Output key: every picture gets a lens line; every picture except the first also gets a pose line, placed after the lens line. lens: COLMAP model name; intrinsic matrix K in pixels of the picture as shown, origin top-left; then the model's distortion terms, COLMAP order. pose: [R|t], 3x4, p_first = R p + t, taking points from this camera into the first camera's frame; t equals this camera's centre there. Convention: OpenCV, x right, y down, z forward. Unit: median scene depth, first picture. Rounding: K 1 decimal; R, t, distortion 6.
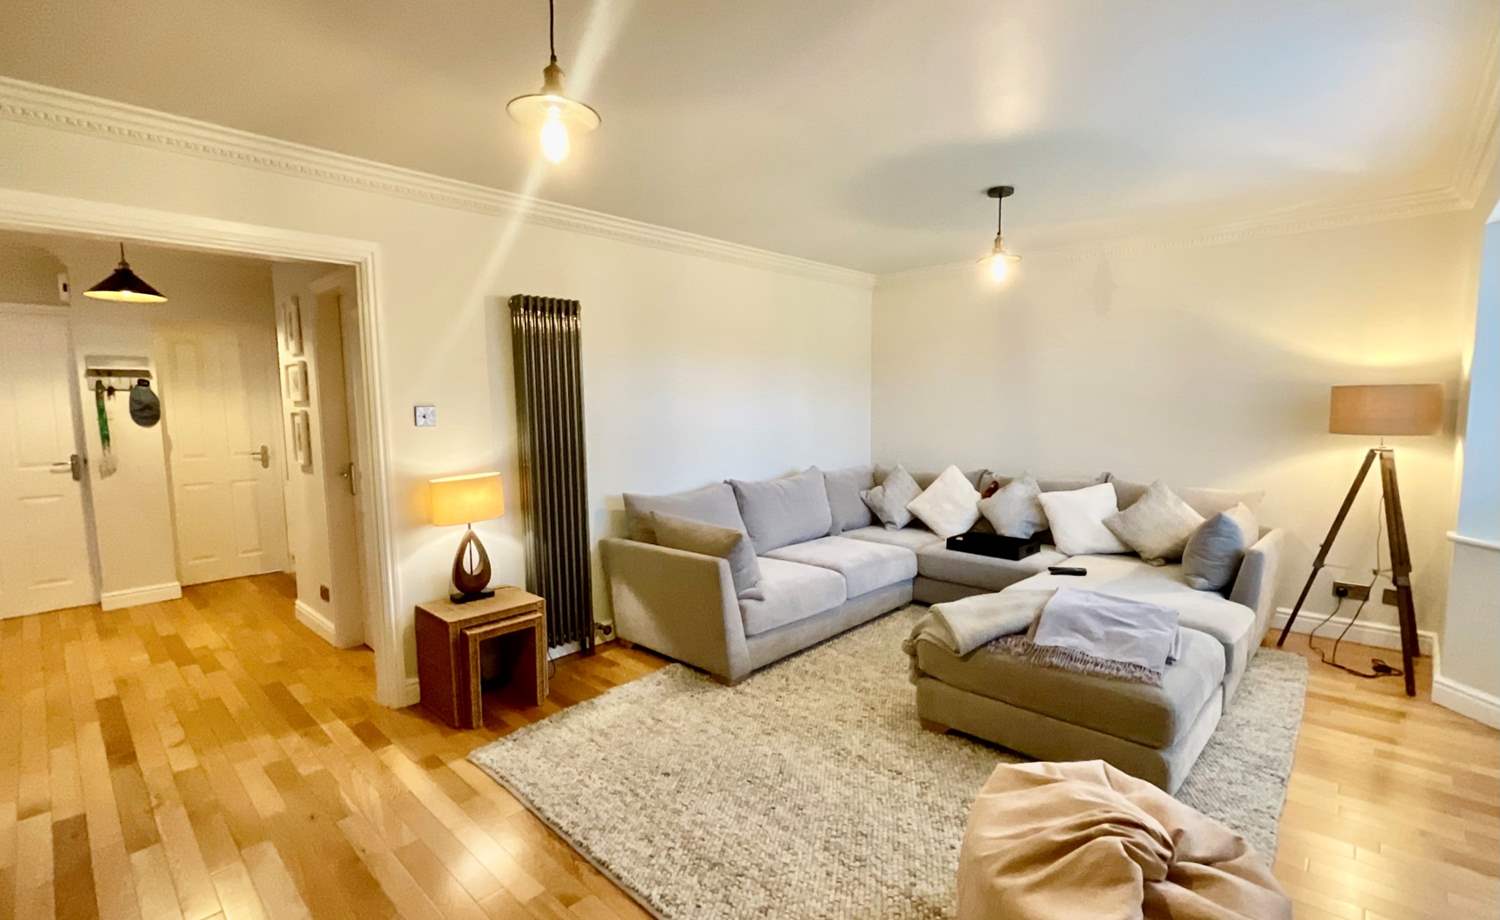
lens RADIAL K [[660.8, 0, 750.0], [0, 660.8, 460.0], [0, 0, 1]] dist [0.003093, 0.000408]
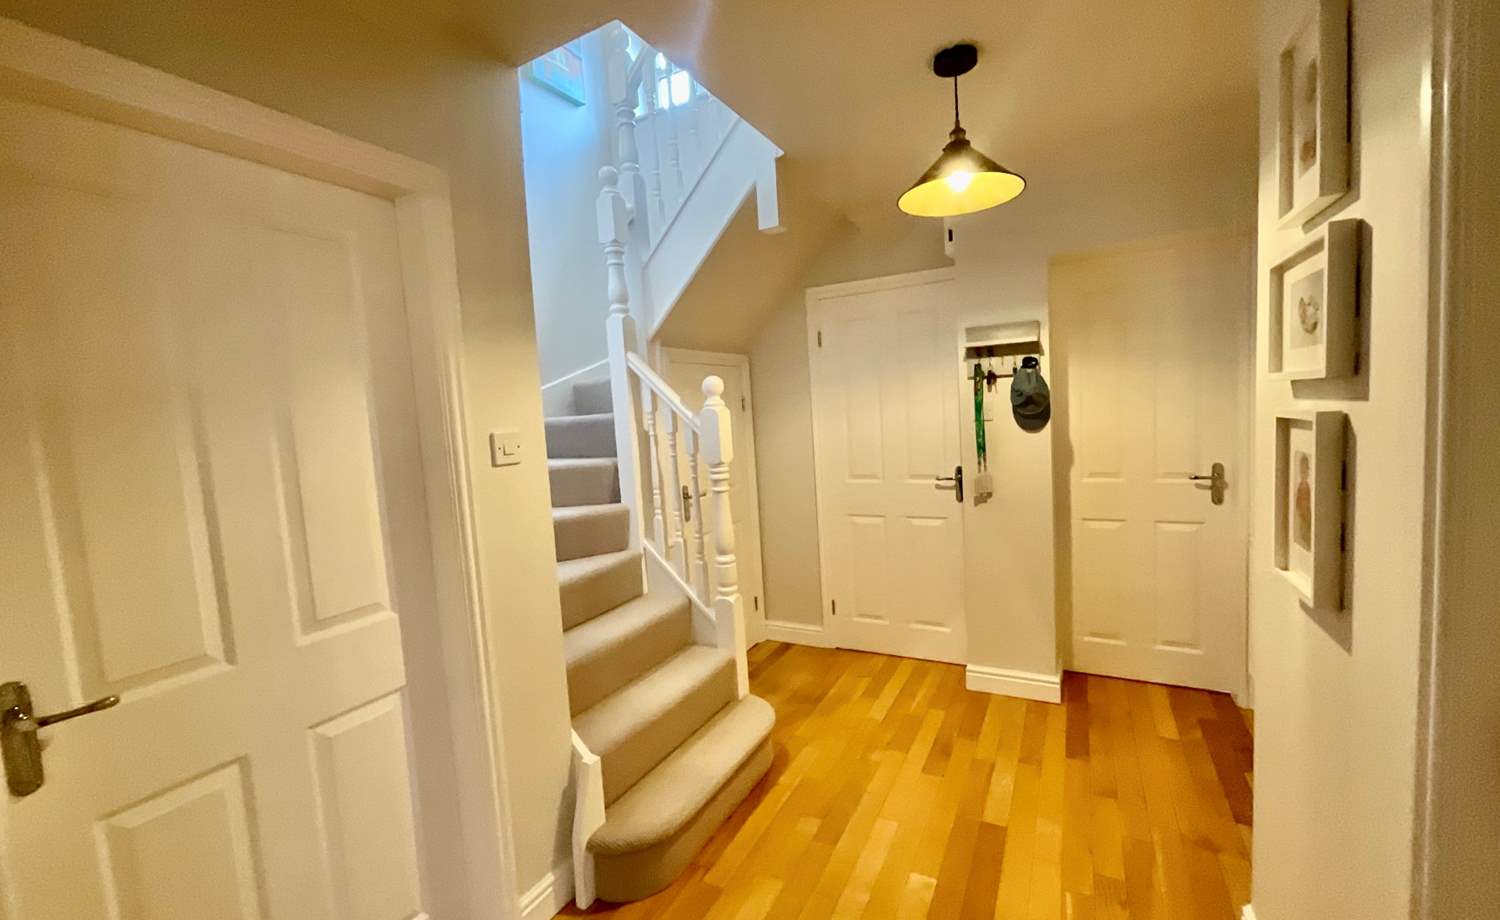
lens RADIAL K [[608.1, 0, 750.0], [0, 608.1, 460.0], [0, 0, 1]] dist [-0.001312, -0.000046]
pose [[0.251895, 0.077429, -0.964652, -0.422201], [-0.039251, 0.996791, 0.069759, -0.054735], [0.966958, 0.020292, 0.254126, 0.605760]]
